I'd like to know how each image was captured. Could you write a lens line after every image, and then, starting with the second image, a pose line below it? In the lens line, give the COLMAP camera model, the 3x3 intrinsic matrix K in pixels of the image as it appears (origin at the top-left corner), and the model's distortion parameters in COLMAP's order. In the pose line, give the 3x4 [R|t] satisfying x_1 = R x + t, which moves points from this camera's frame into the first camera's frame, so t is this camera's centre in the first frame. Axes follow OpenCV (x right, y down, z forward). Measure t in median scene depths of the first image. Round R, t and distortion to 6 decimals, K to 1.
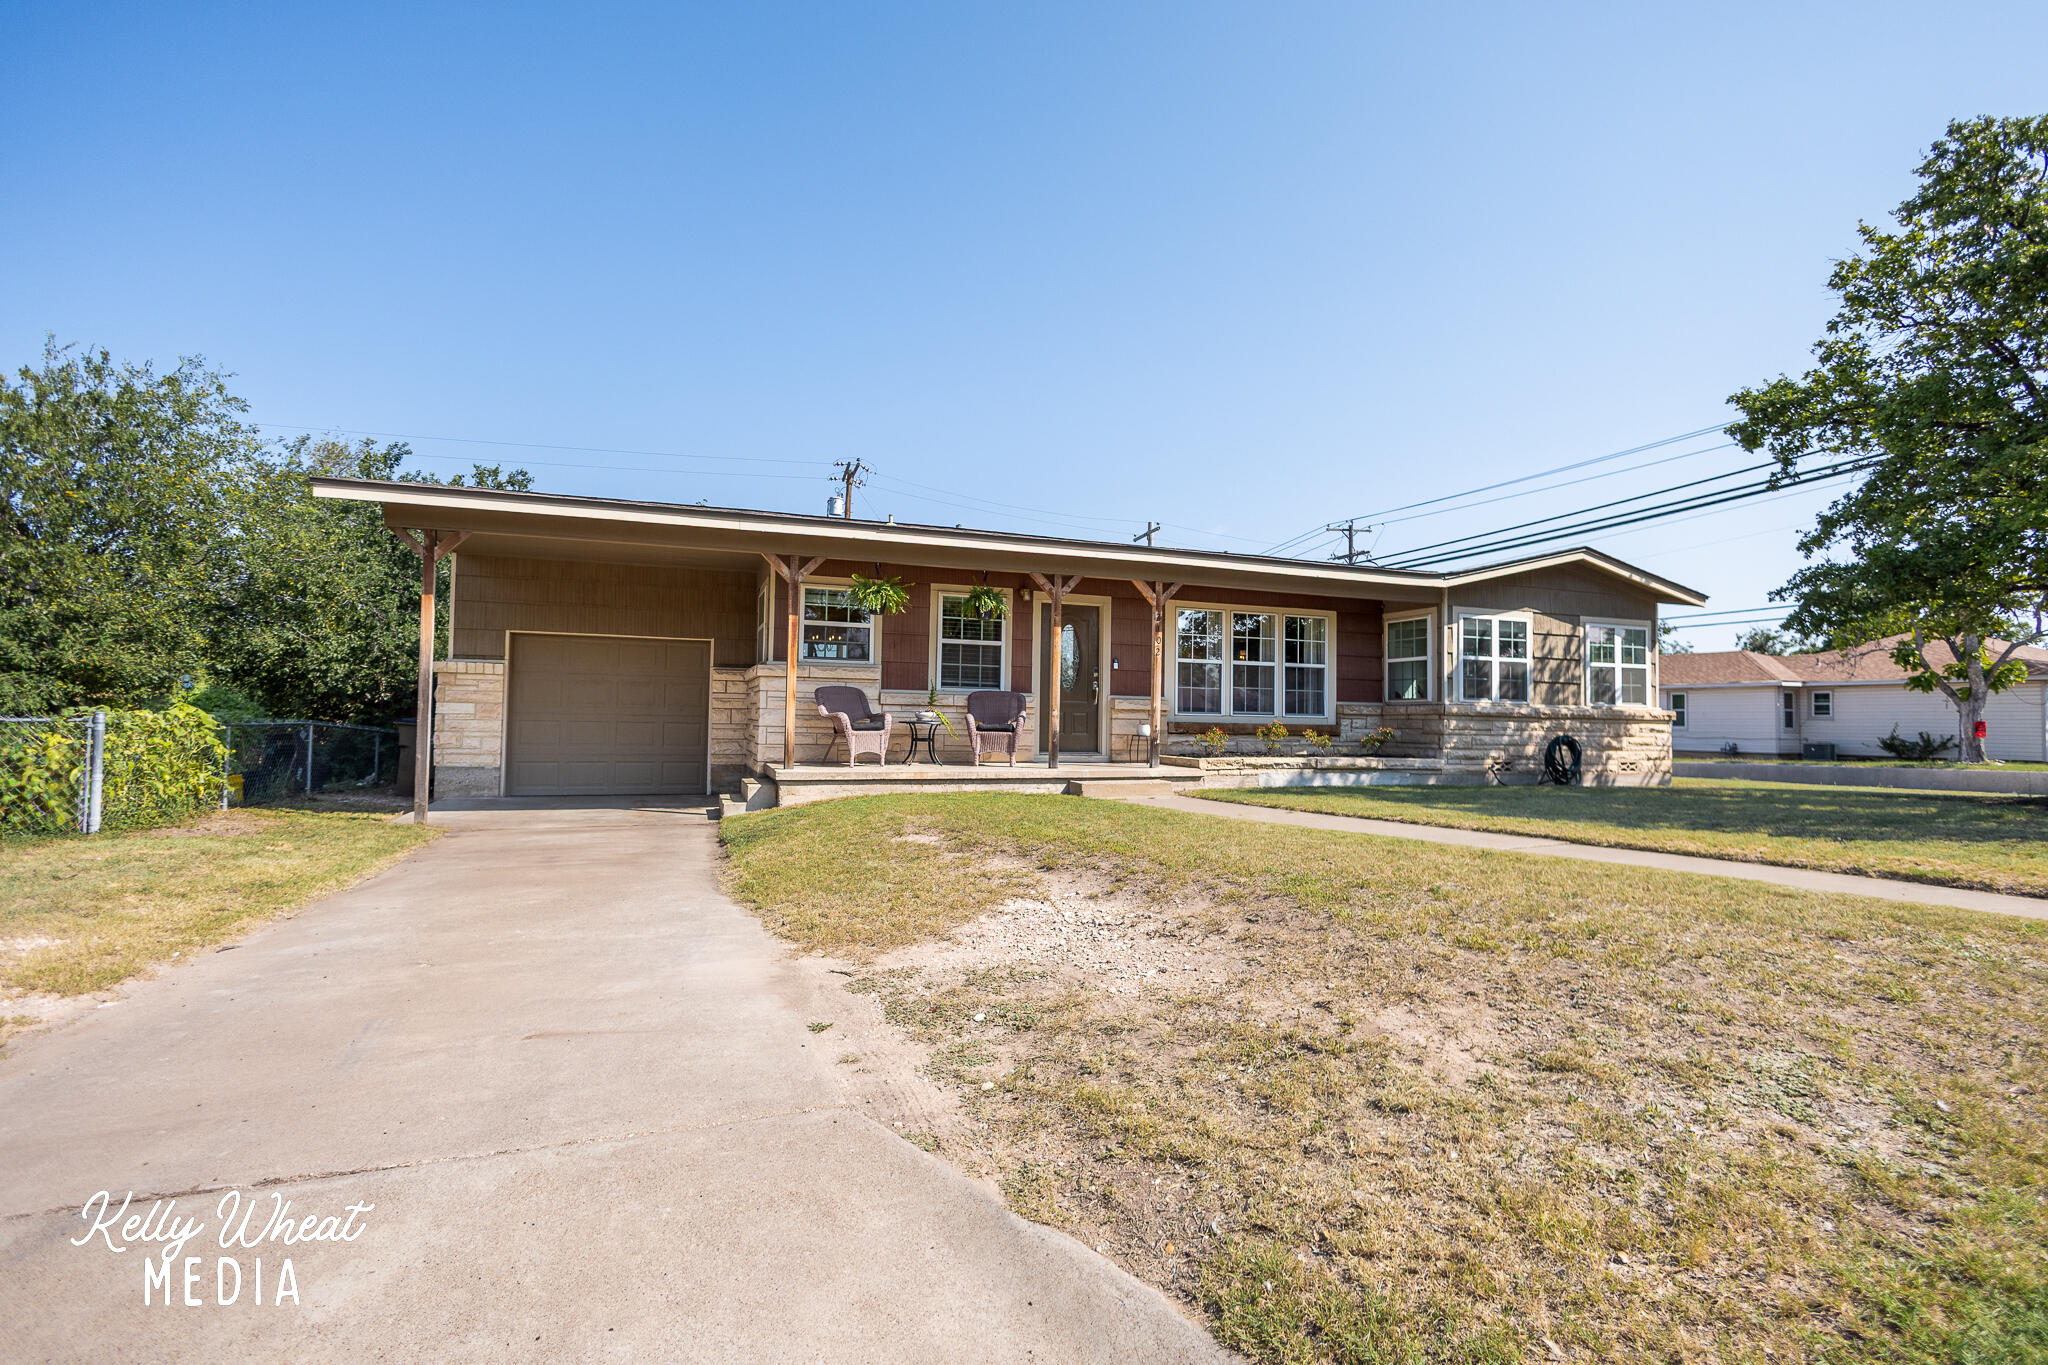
lens RADIAL K [[927.9, 0, 1024.0], [0, 927.9, 682.5], [0, 0, 1]] dist [0.000217, -0.000333]
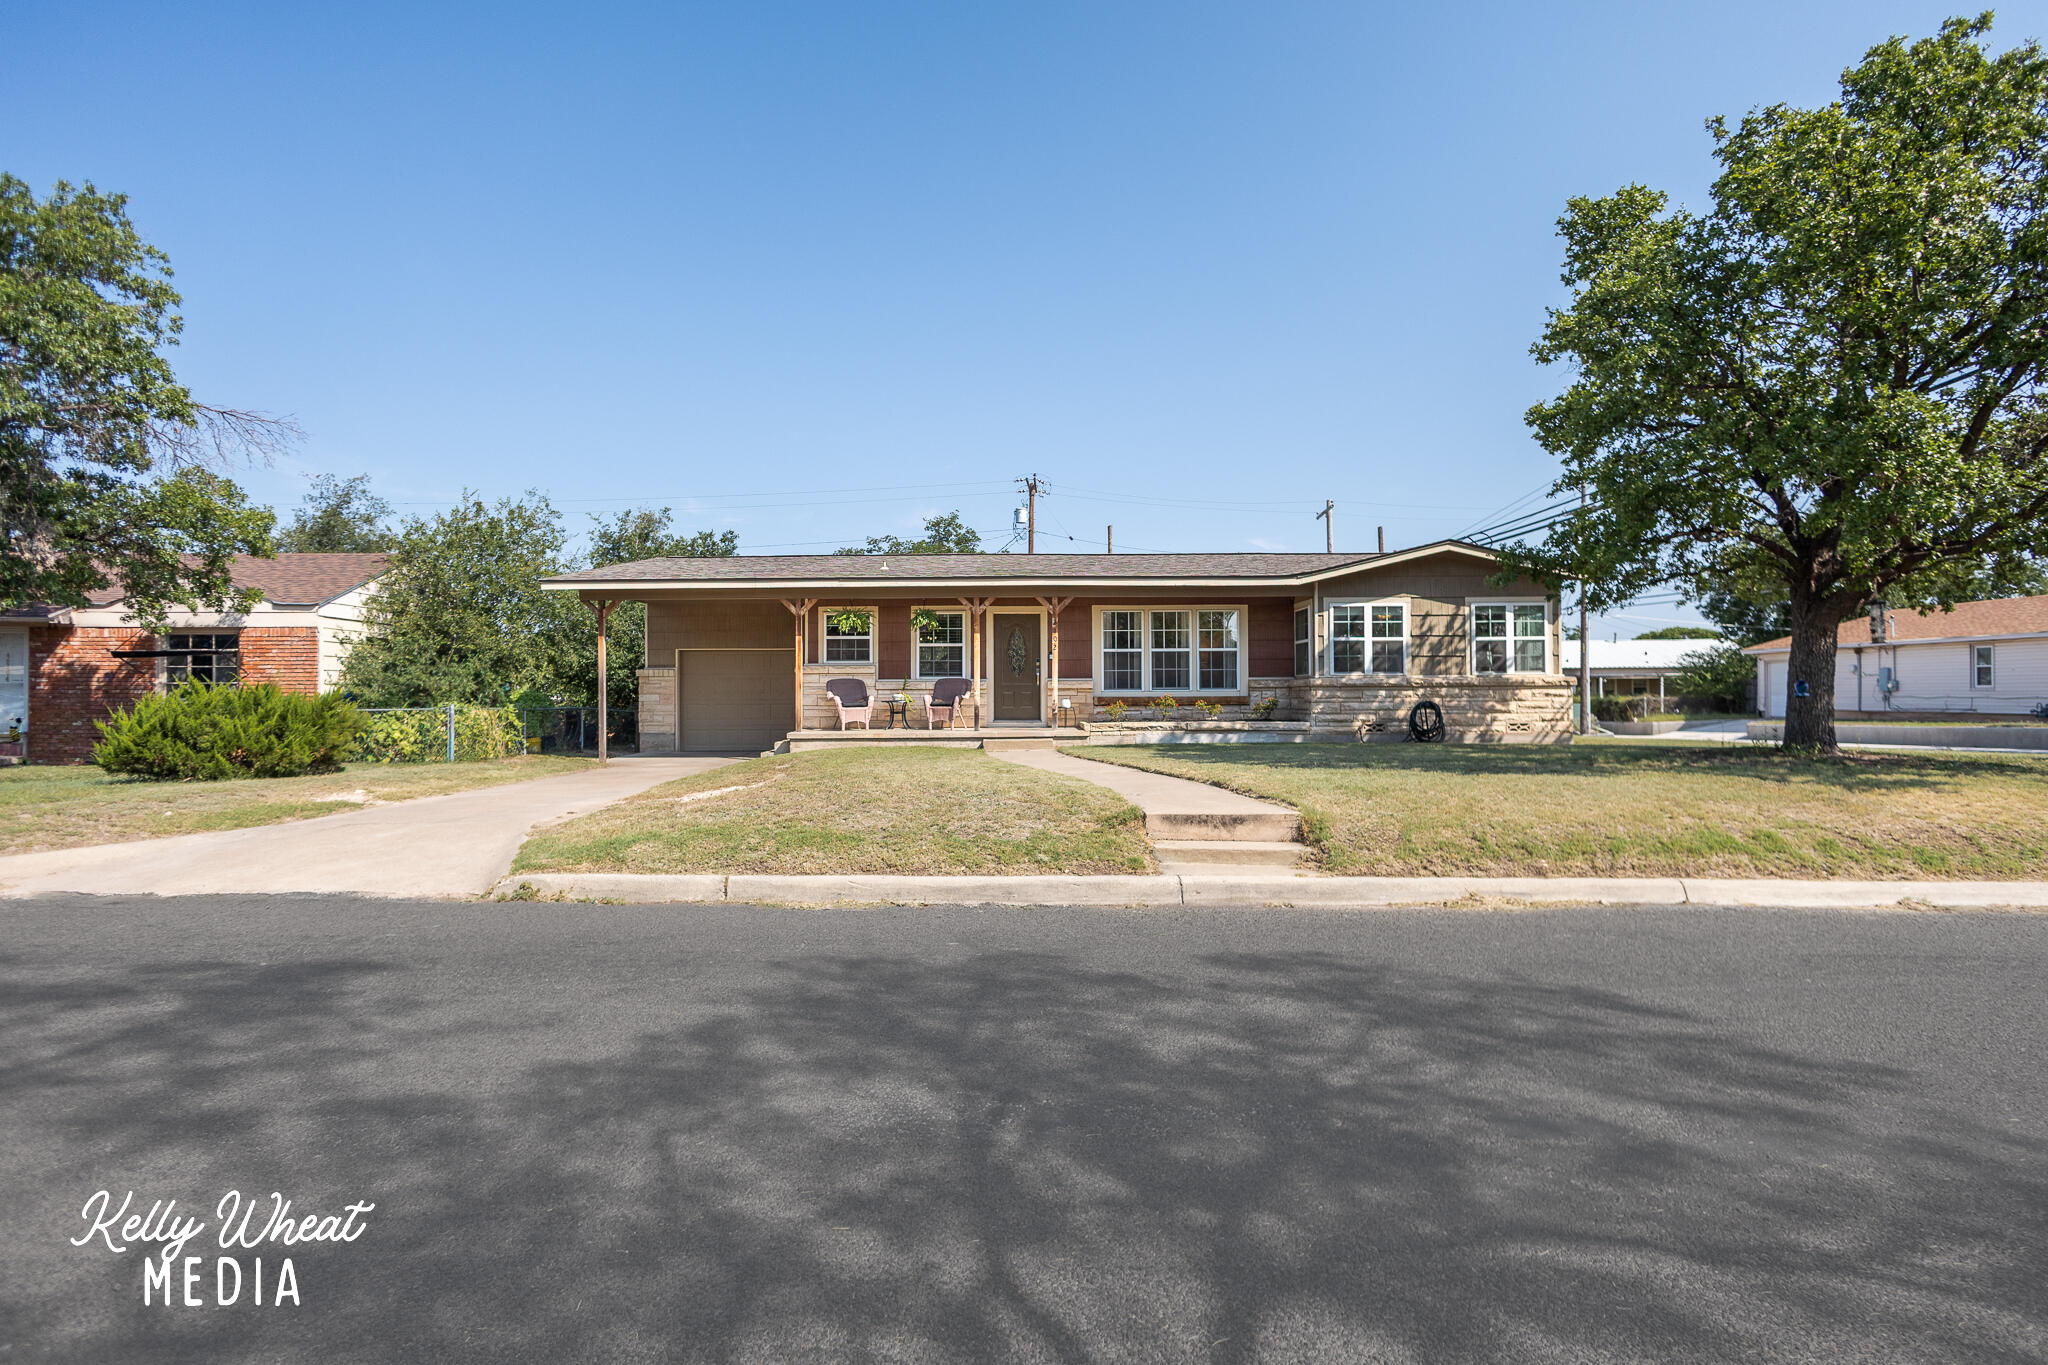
lens RADIAL K [[927.9, 0, 1024.0], [0, 927.9, 682.5], [0, 0, 1]] dist [0.000217, -0.000333]
pose [[0.942265, -0.026198, -0.333841, 0.491816], [0.034869, 0.999192, 0.020006, -0.008198], [0.333047, -0.030491, 0.942417, -0.288314]]
